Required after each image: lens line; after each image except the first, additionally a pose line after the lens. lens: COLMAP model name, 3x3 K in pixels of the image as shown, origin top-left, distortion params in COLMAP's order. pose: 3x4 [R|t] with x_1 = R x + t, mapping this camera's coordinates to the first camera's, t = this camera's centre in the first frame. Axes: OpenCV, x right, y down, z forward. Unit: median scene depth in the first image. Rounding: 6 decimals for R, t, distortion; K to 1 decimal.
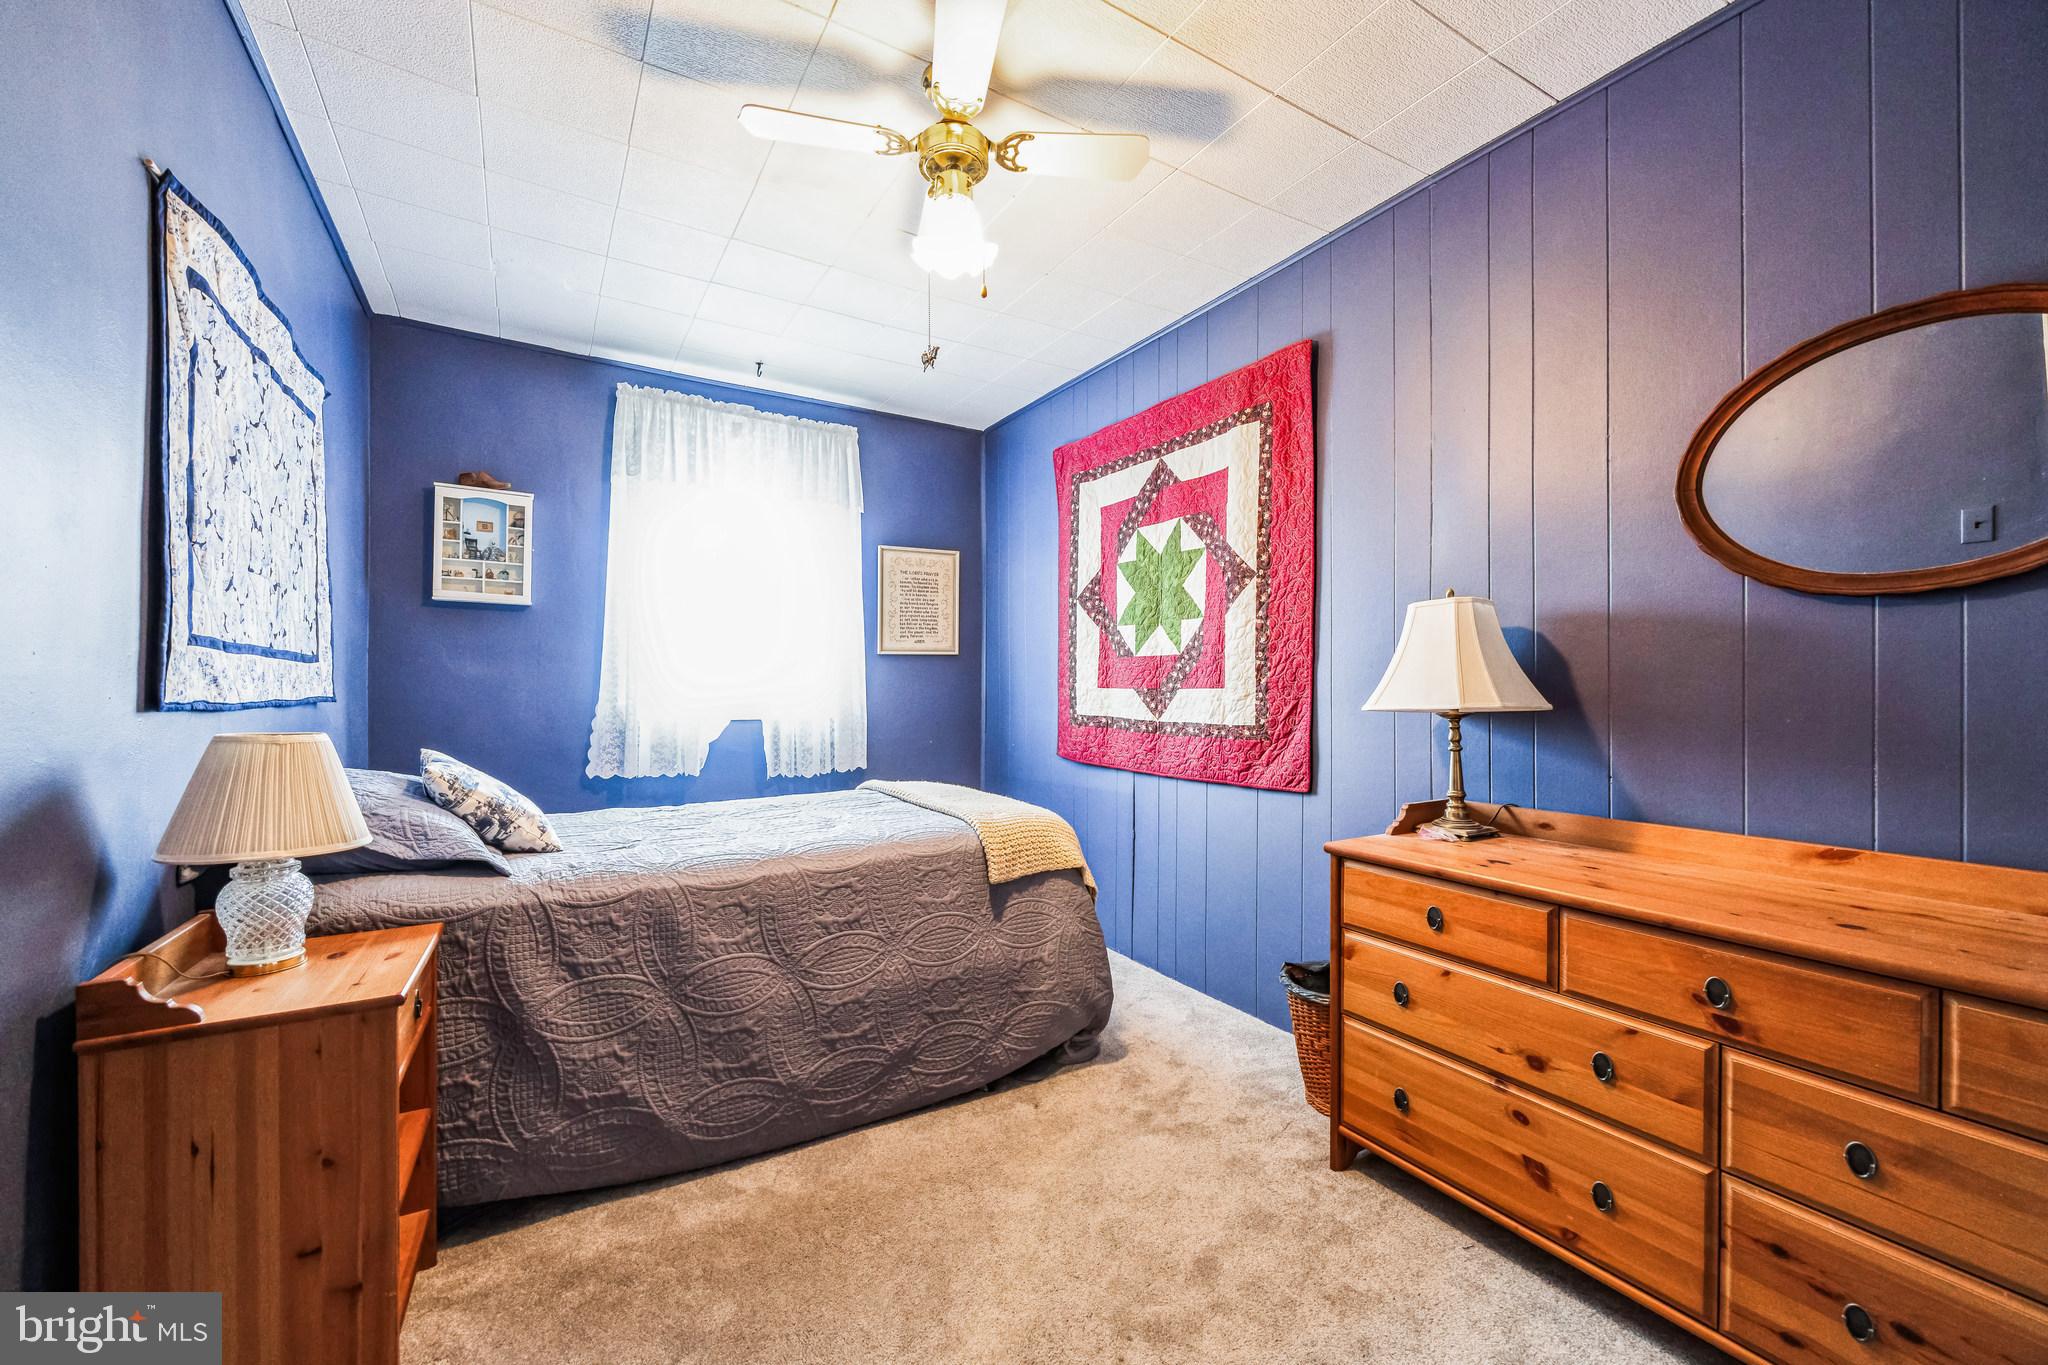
lens RADIAL K [[801.8, 0, 1018.0], [0, 801.8, 684.4], [0, 0, 1]] dist [-0.001015, -0.000246]
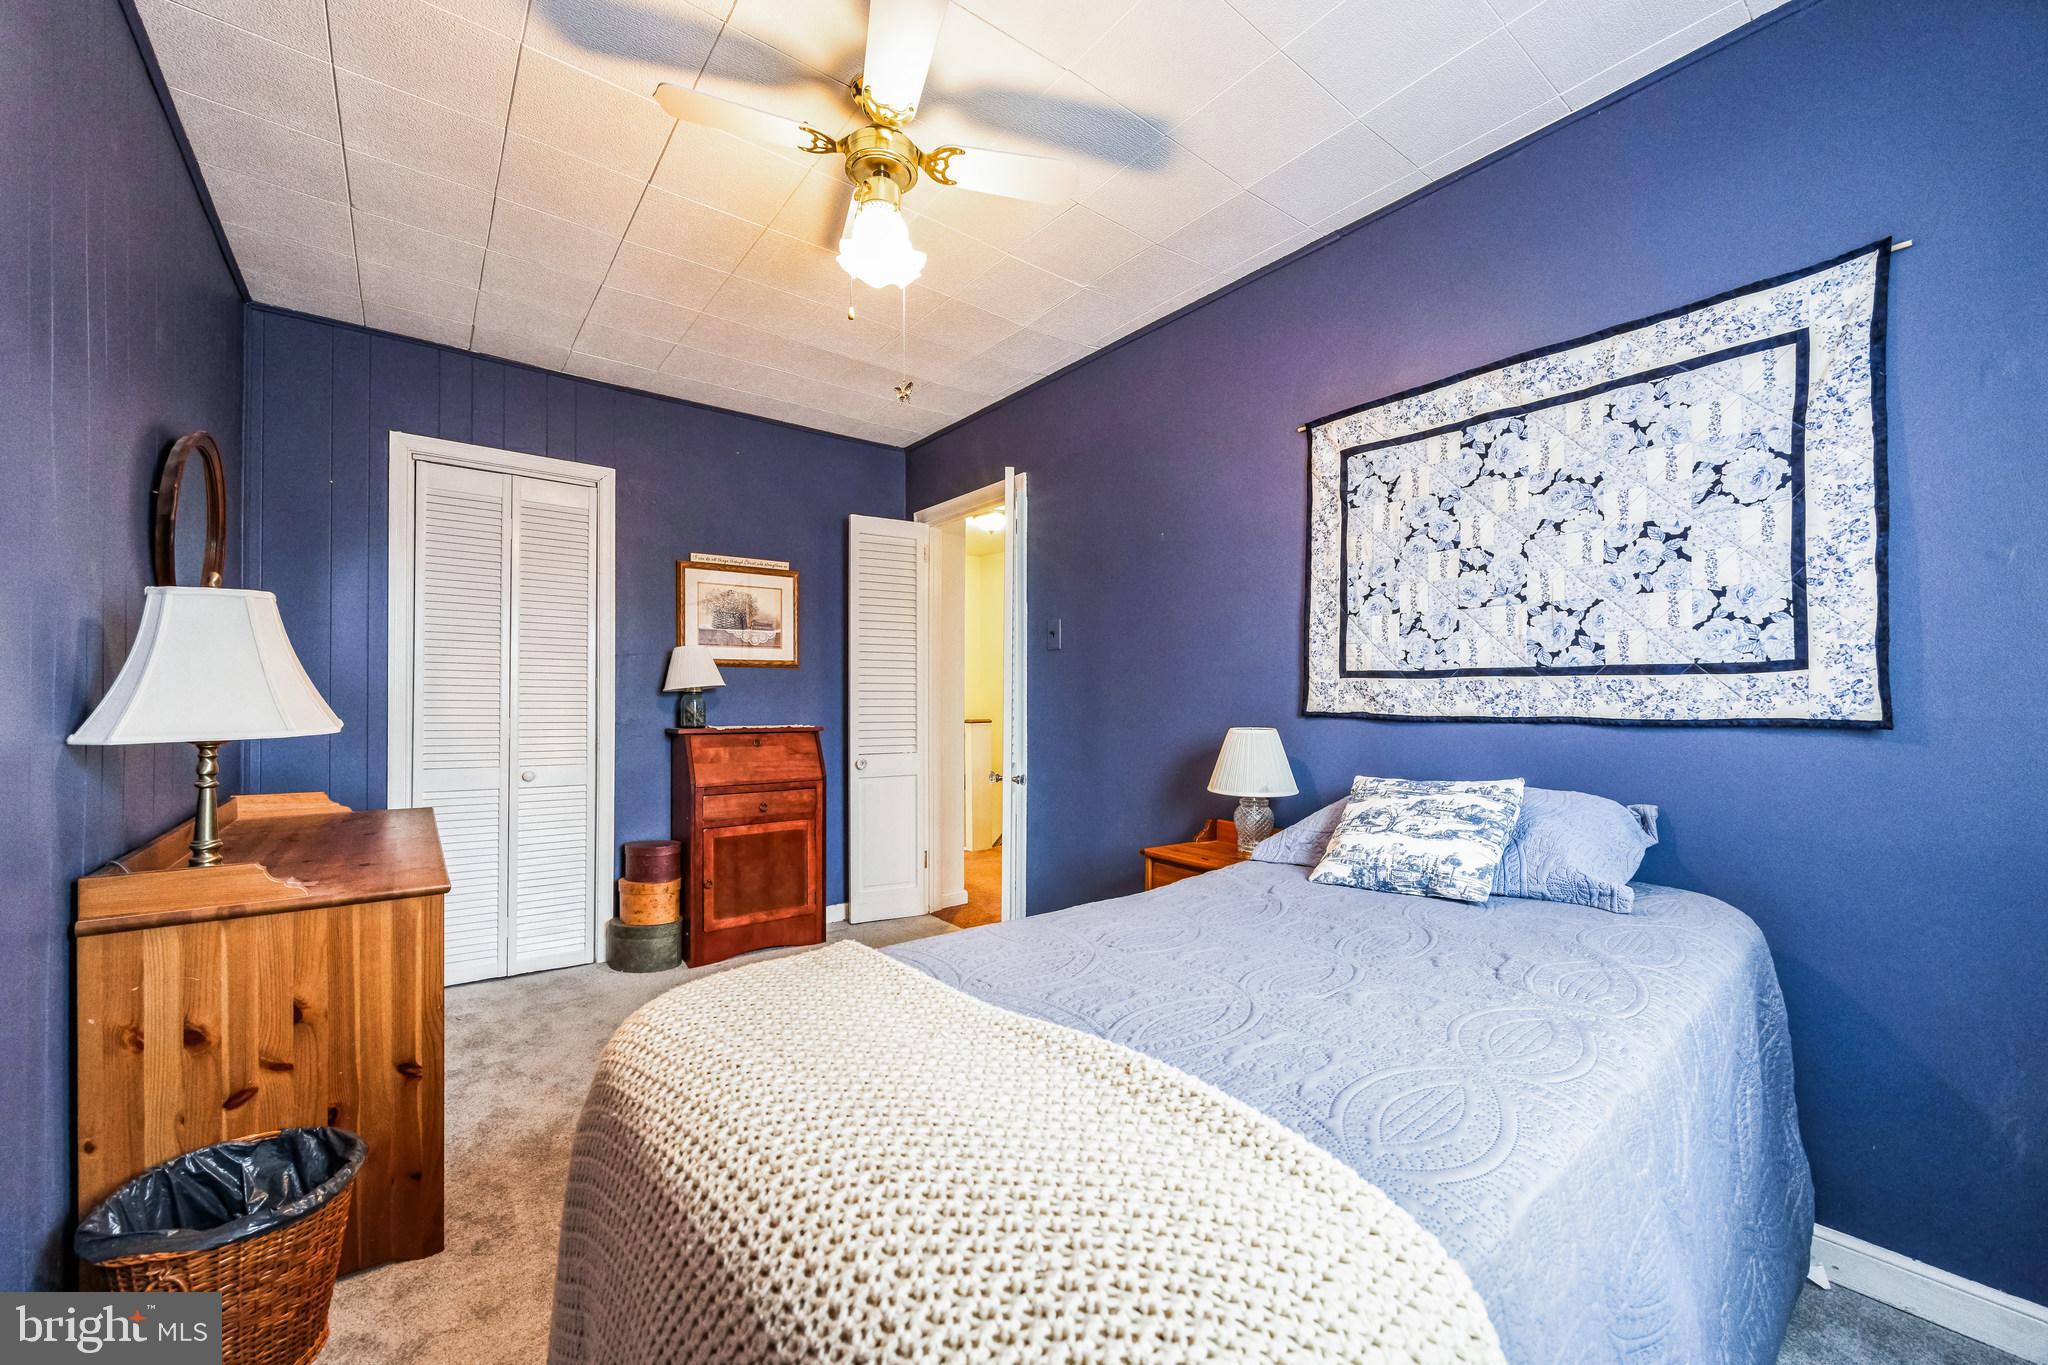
lens RADIAL K [[801.8, 0, 1025.1], [0, 801.8, 697.3], [0, 0, 1]] dist [-0.001015, -0.000246]
pose [[-0.992055, -0.002642, -0.125781, -0.109510], [-0.001530, 0.999959, -0.008938, 0.004495], [0.125799, -0.008675, -0.992018, 1.602213]]
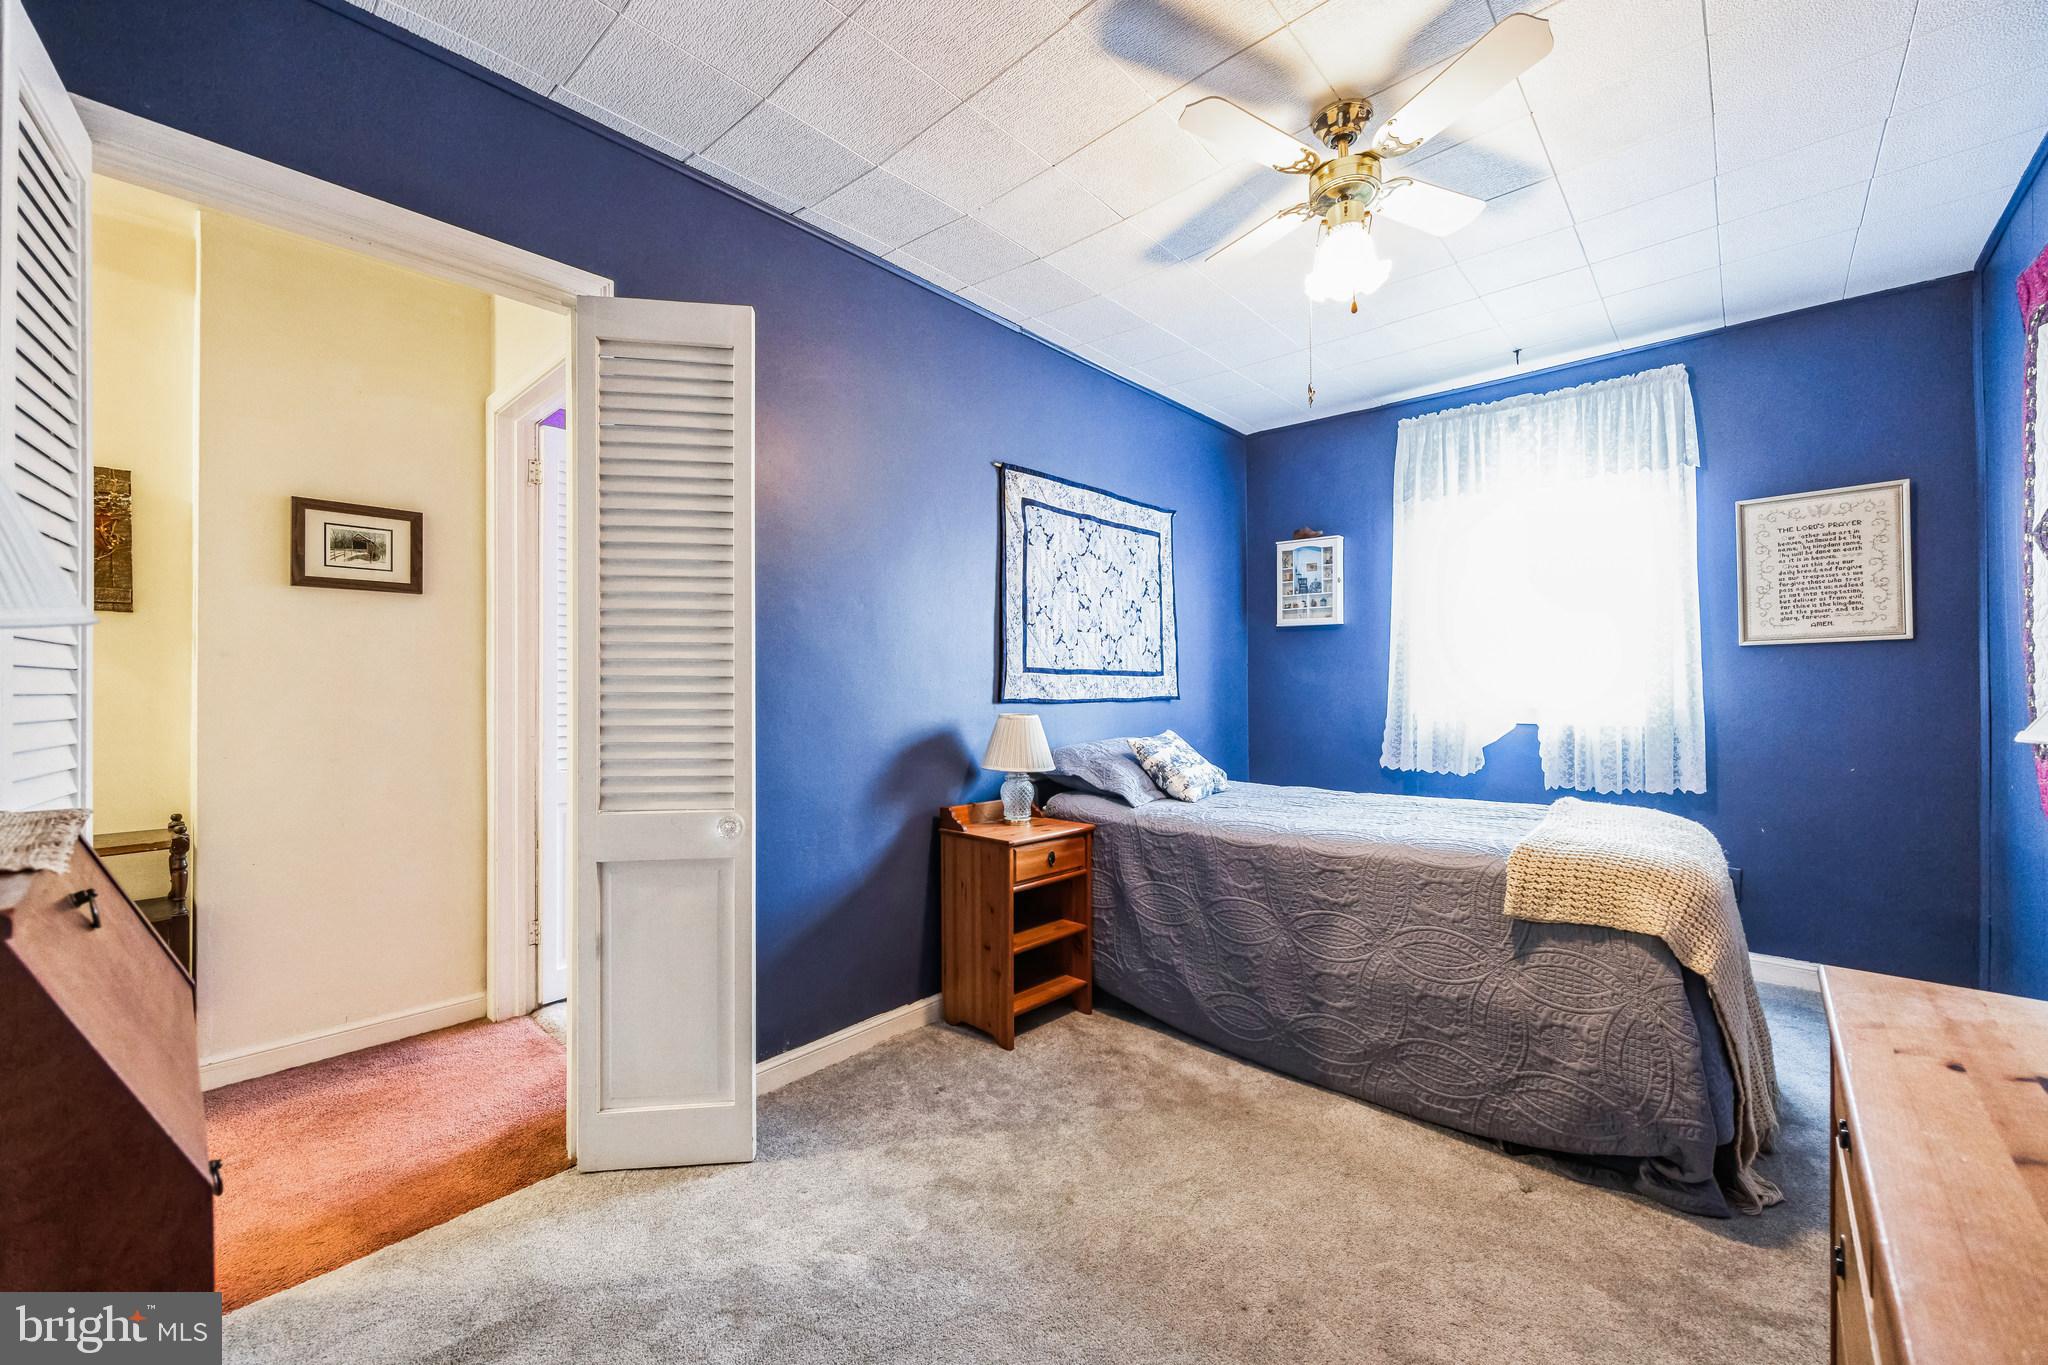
lens RADIAL K [[801.8, 0, 1003.6], [0, 801.8, 683.1], [0, 0, 1]] dist [-0.001015, -0.000246]
pose [[0.268407, -0.007063, -0.963280, 0.645431], [0.006947, 0.999961, -0.005397, -0.005398], [0.963281, -0.005243, 0.268445, 0.228753]]
